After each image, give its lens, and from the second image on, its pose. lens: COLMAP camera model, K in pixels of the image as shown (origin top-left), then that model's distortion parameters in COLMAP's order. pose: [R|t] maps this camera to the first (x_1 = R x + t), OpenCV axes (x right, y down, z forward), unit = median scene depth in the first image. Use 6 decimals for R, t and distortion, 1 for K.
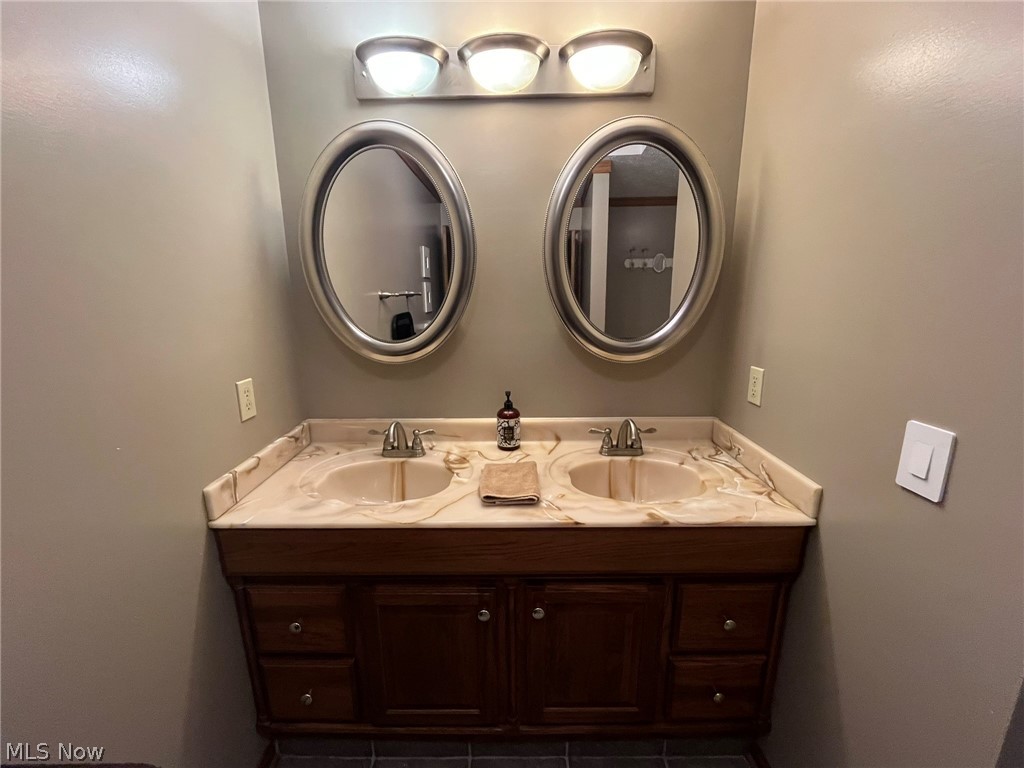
lens RADIAL K [[417.0, 0, 512.0], [0, 417.0, 384.0], [0, 0, 1]] dist [-0.002599, -0.000333]
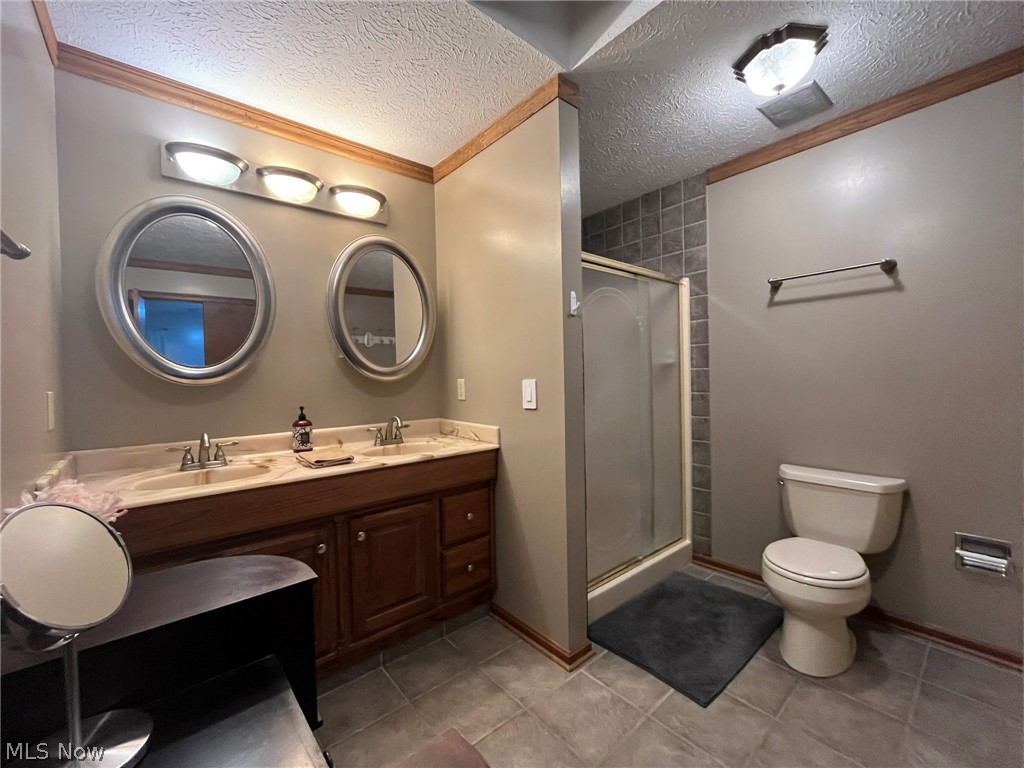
lens RADIAL K [[417.0, 0, 512.0], [0, 417.0, 384.0], [0, 0, 1]] dist [-0.002599, -0.000333]
pose [[0.759160, -0.020024, 0.650595, -0.401192], [0.157008, 0.975646, -0.153179, 0.284187], [-0.631683, 0.218436, 0.743816, -0.454106]]
